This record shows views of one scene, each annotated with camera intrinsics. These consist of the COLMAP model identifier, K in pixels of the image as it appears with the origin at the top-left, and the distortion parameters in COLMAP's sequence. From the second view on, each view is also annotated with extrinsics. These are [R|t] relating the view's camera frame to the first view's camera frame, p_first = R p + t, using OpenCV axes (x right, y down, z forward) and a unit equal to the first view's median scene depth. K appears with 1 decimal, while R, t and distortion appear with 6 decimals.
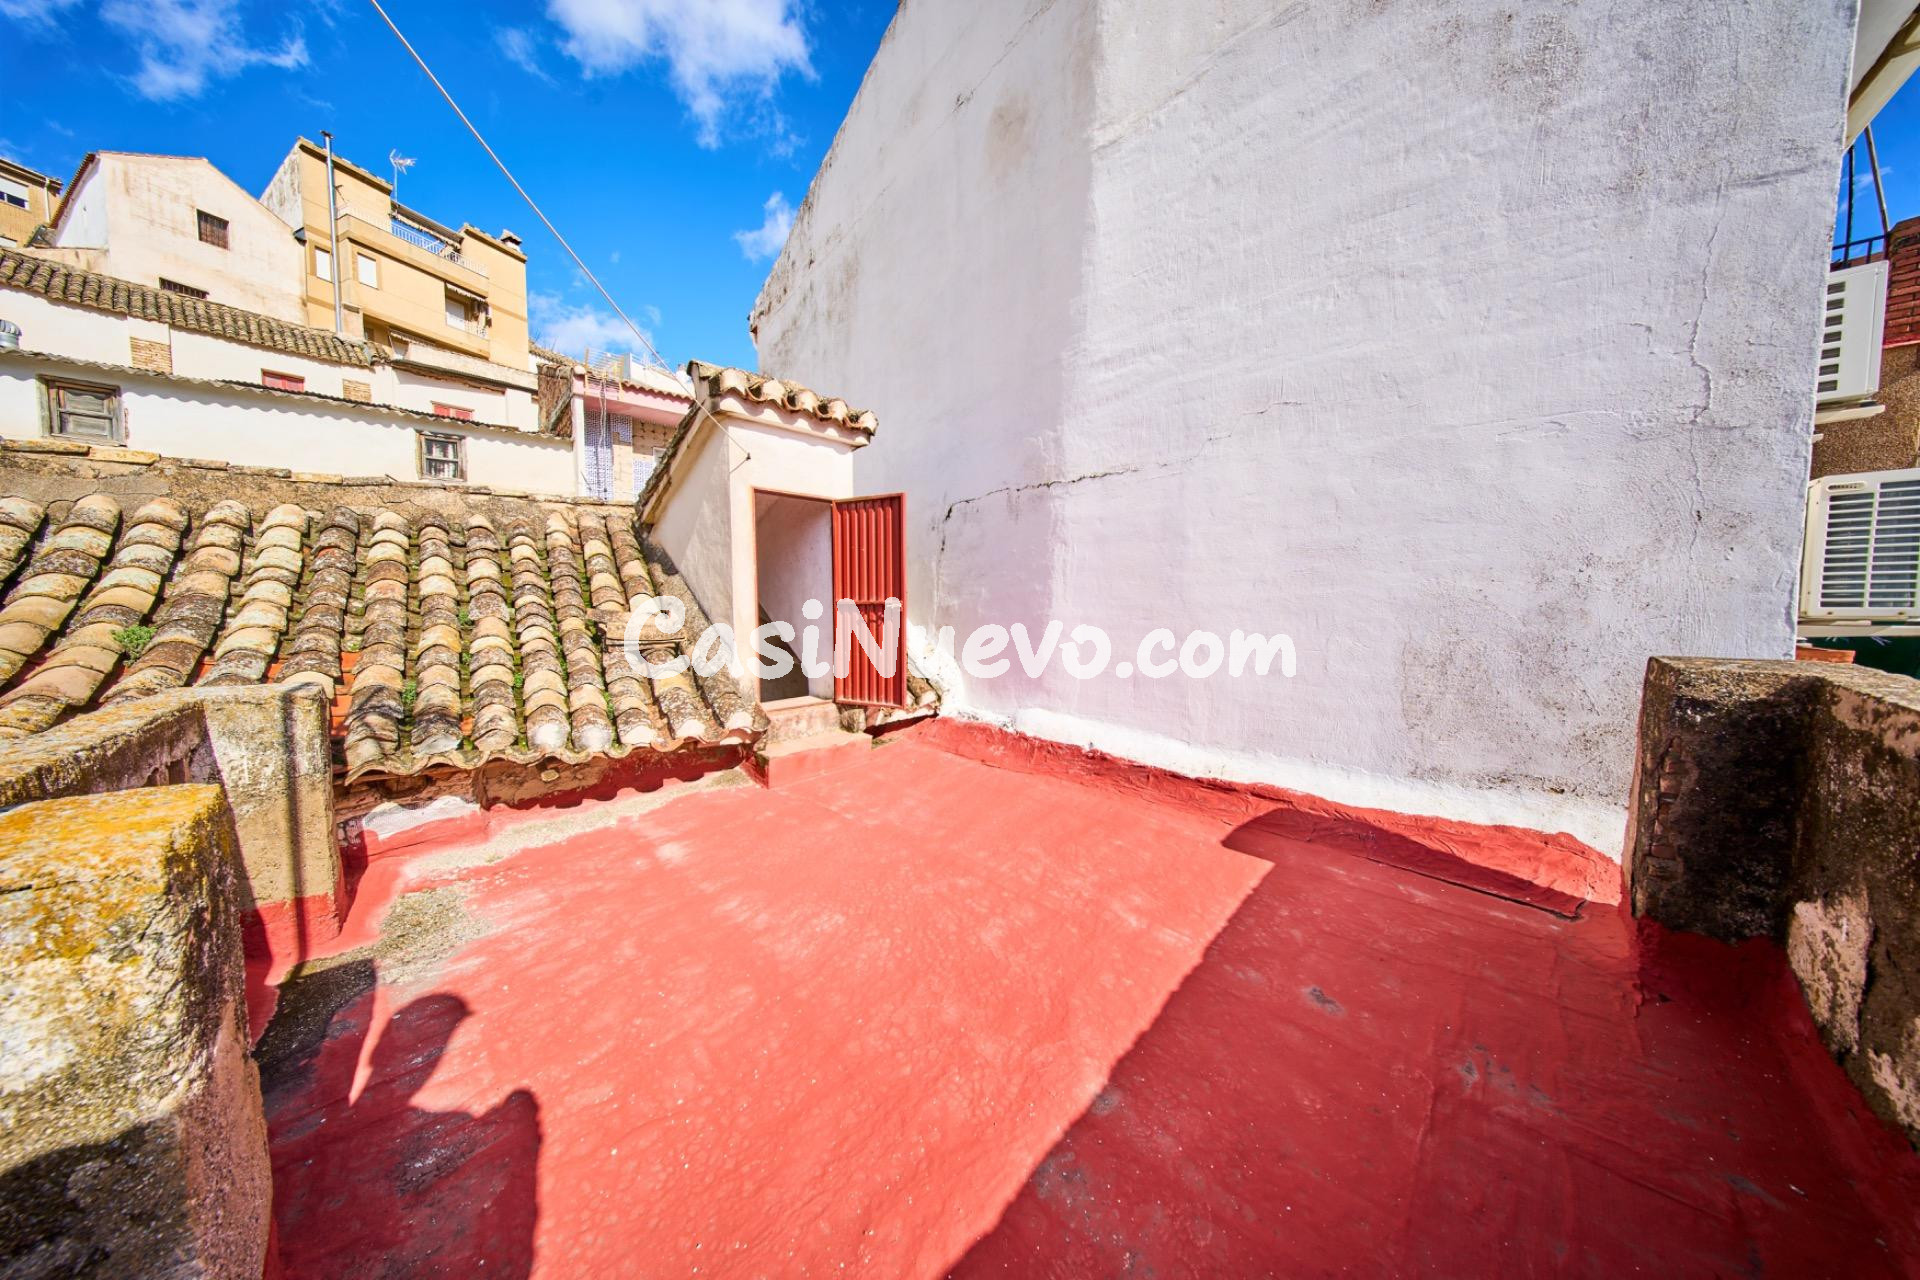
lens RADIAL K [[558.5, 0, 967.8], [0, 558.5, 640.6], [0, 0, 1]] dist [0.001194, -0.001925]
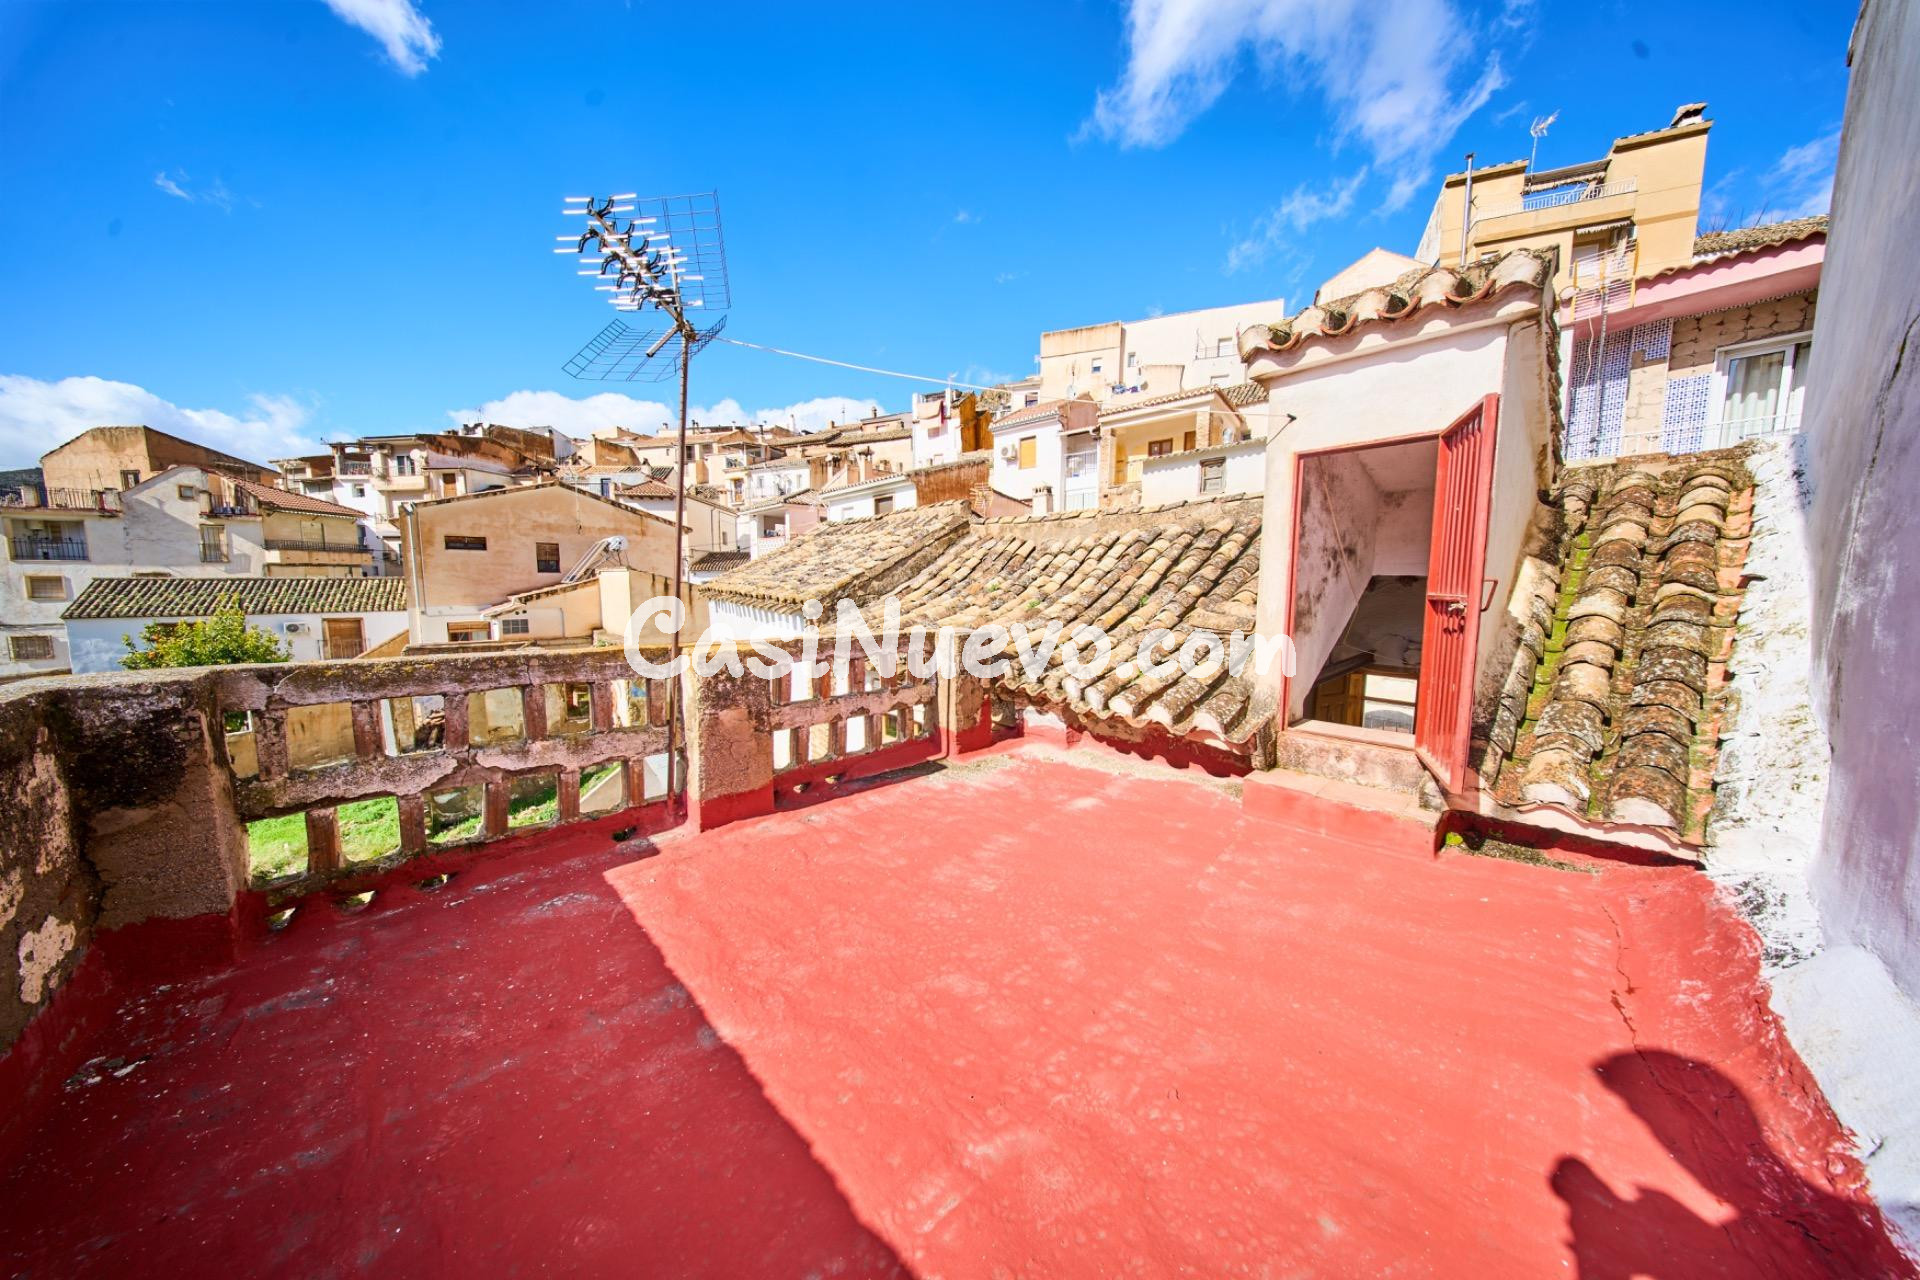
lens RADIAL K [[569.5, 0, 950.4], [0, 569.5, 636.1], [0, 0, 1]] dist [-0.000224, -0.000172]
pose [[-0.038620, 0.093614, -0.994859, 0.584233], [-0.074769, 0.992540, 0.096298, -0.062690], [0.996453, 0.078104, -0.031333, 0.652637]]
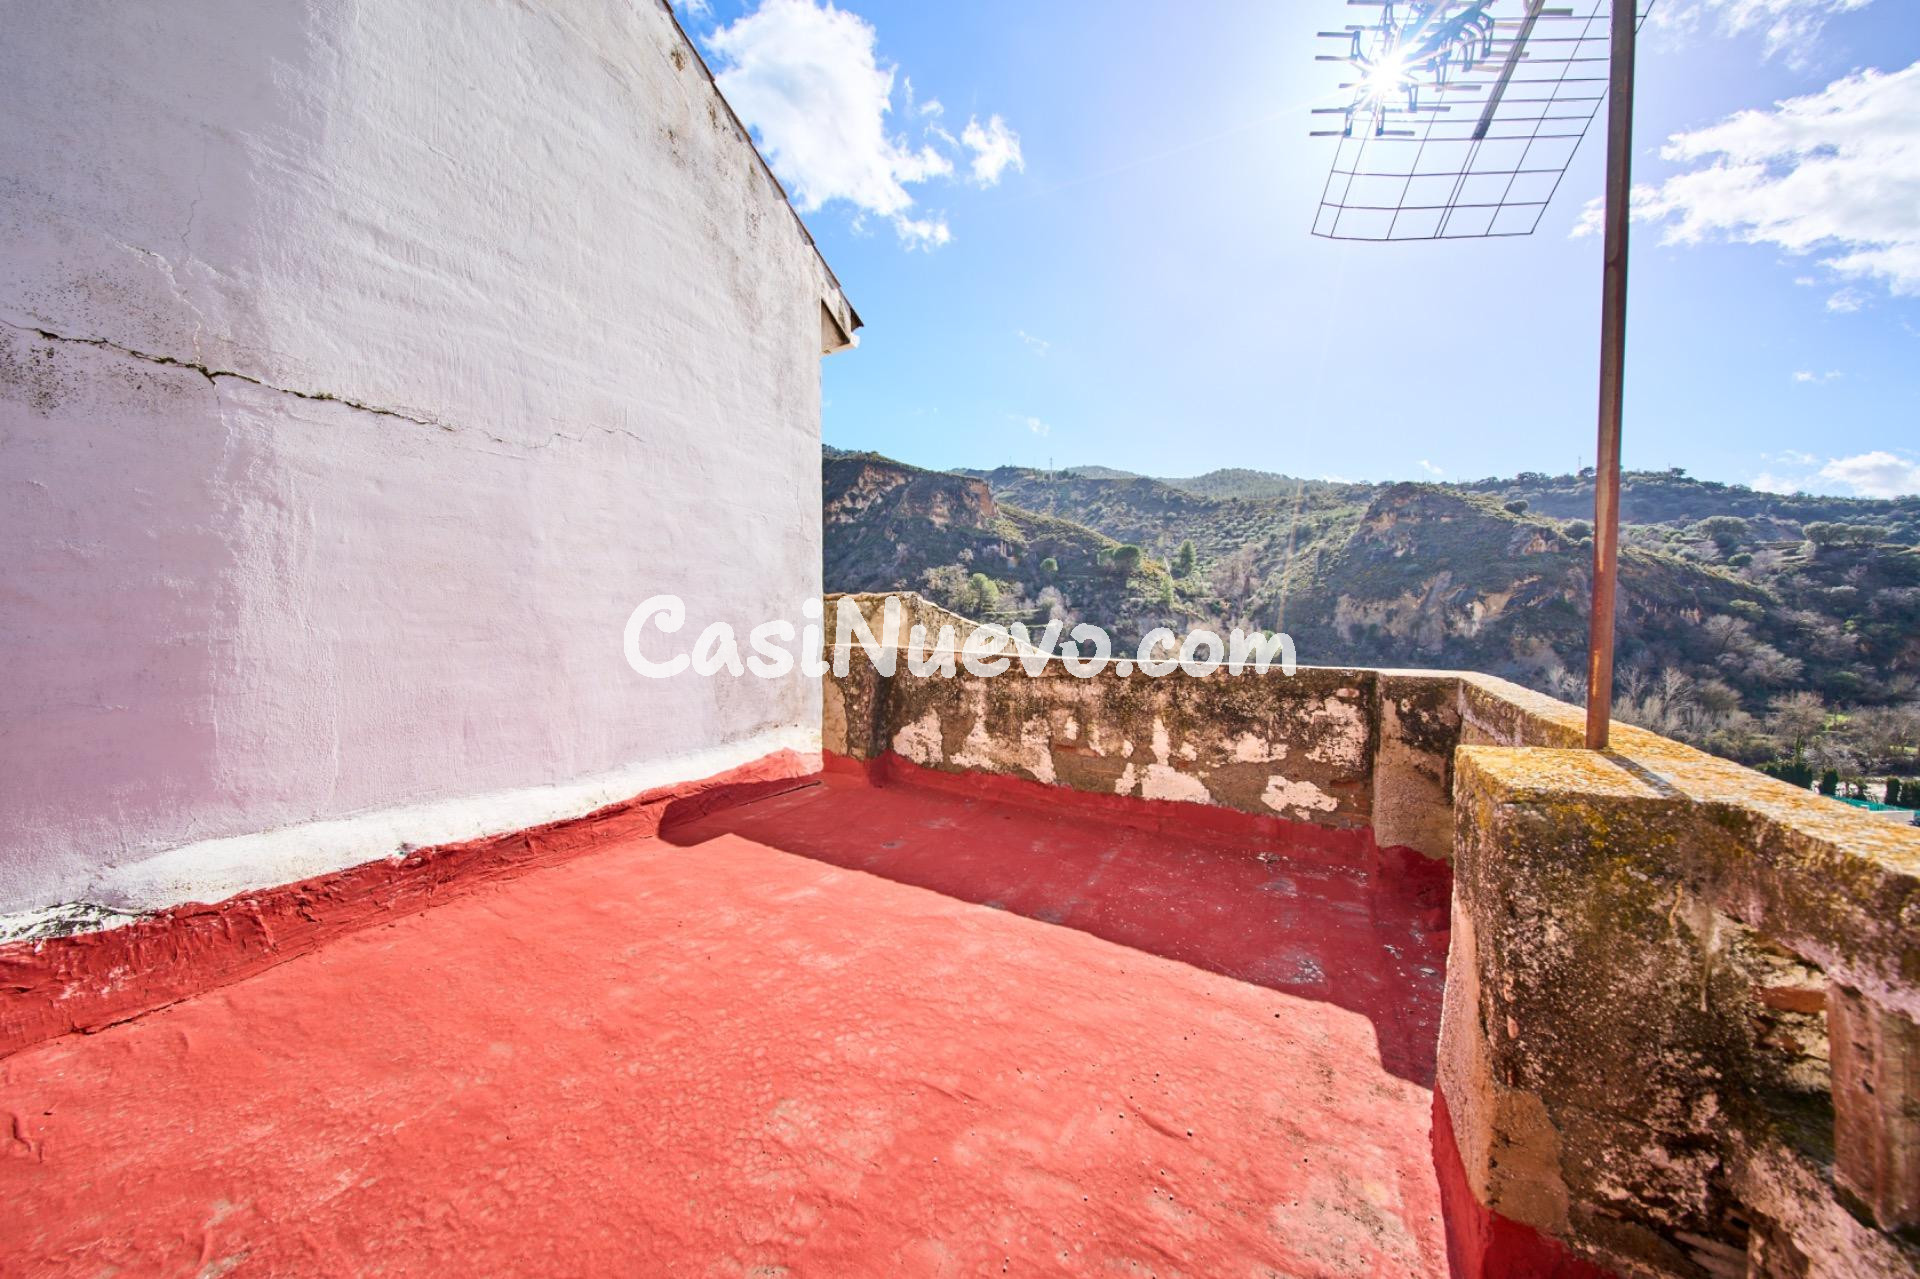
lens RADIAL K [[586.0, 0, 951.1], [0, 586.0, 640.3], [0, 0, 1]] dist [-0.000157, -0.000139]
pose [[-0.233436, -0.025903, 0.972027, -0.648603], [0.069354, 0.996656, 0.043215, -0.032257], [-0.969896, 0.077502, -0.230859, 0.657222]]
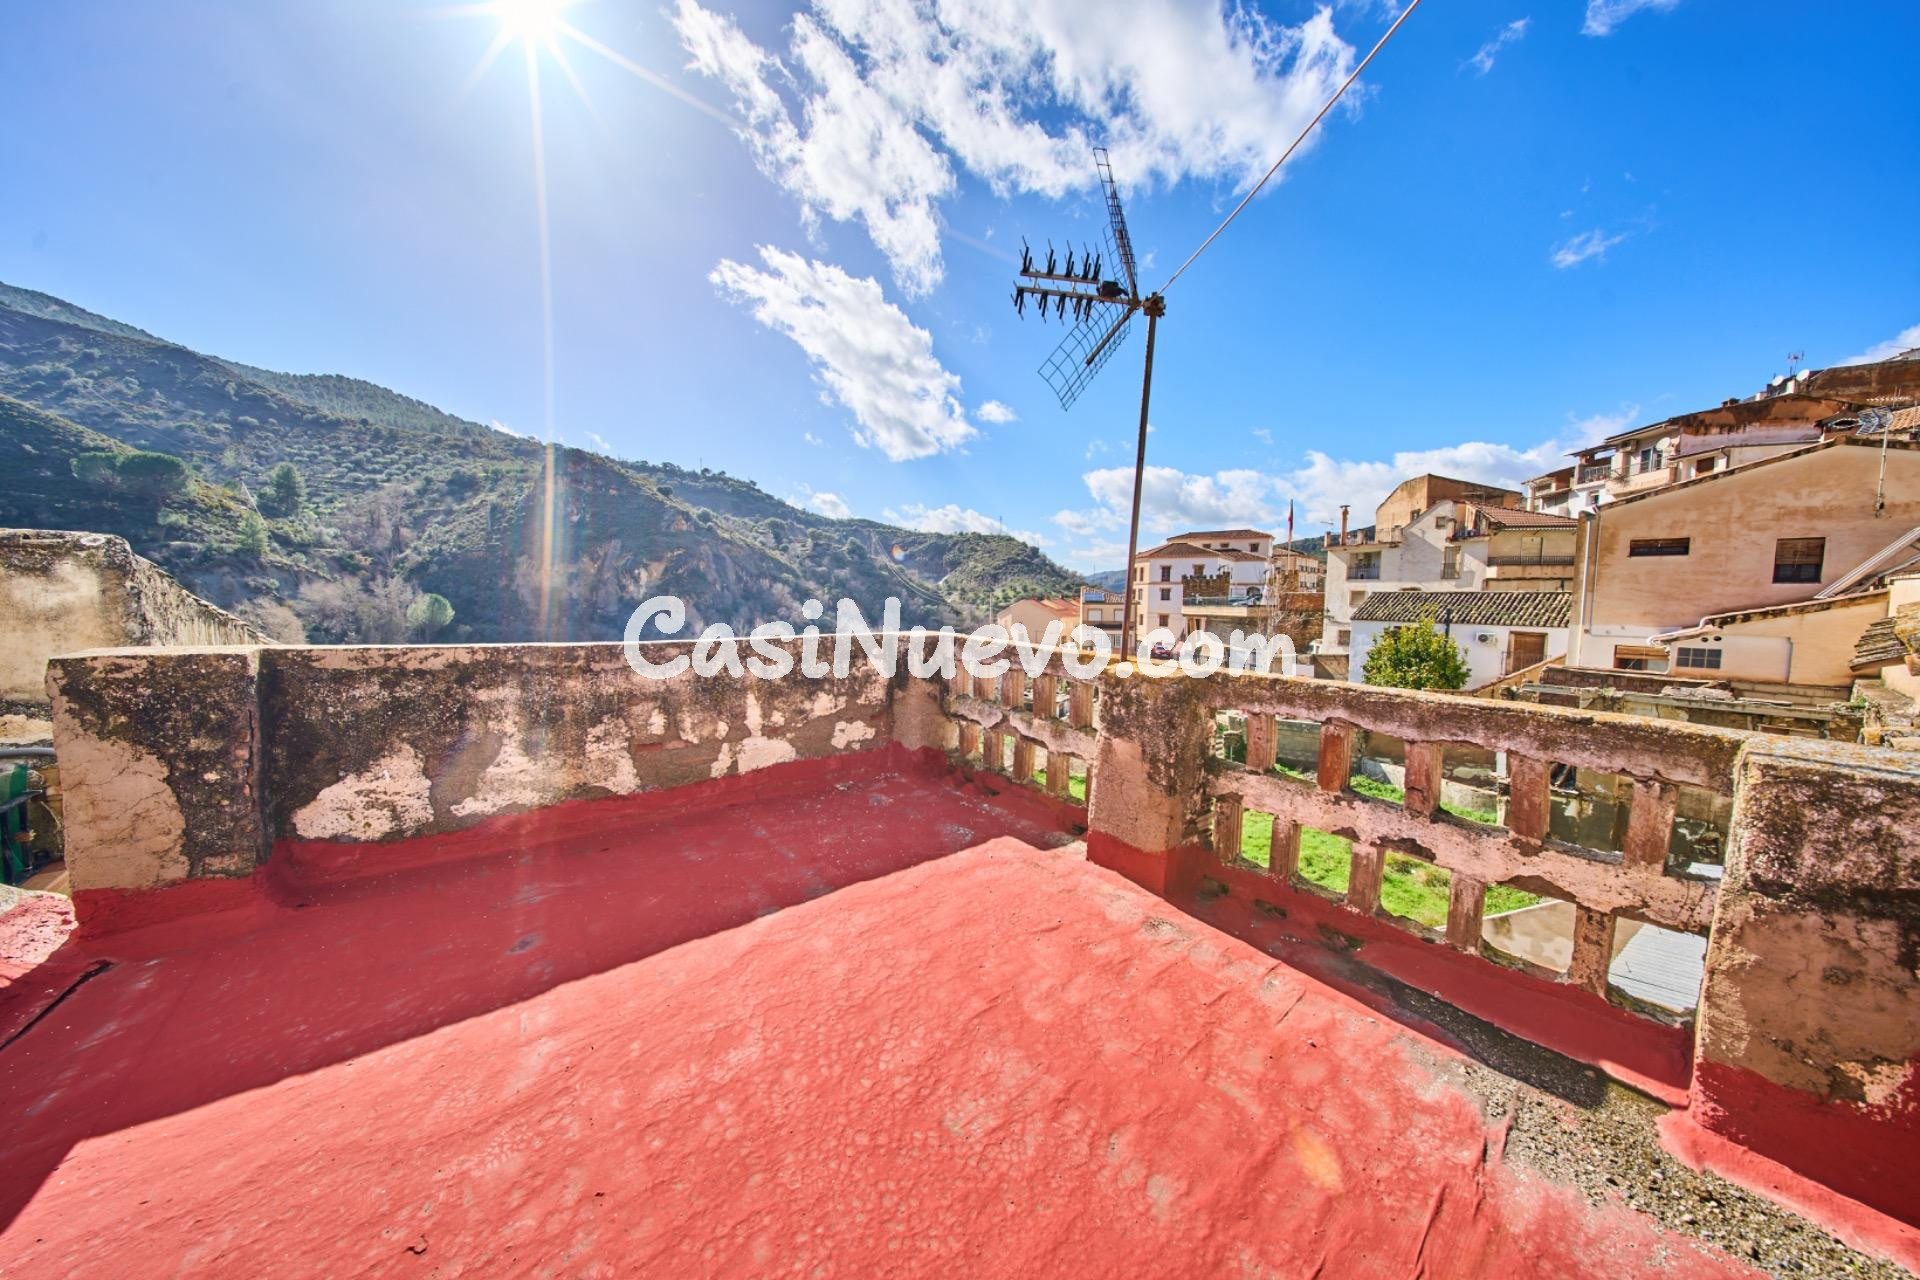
lens RADIAL K [[600.9, 0, 956.1], [0, 600.9, 636.0], [0, 0, 1]] dist [0.005760, -0.002754]
pose [[-0.993004, -0.015981, 0.116997, -0.215775], [0.001345, 0.989205, 0.146535, -0.093451], [-0.118076, 0.145667, -0.982262, 1.119834]]
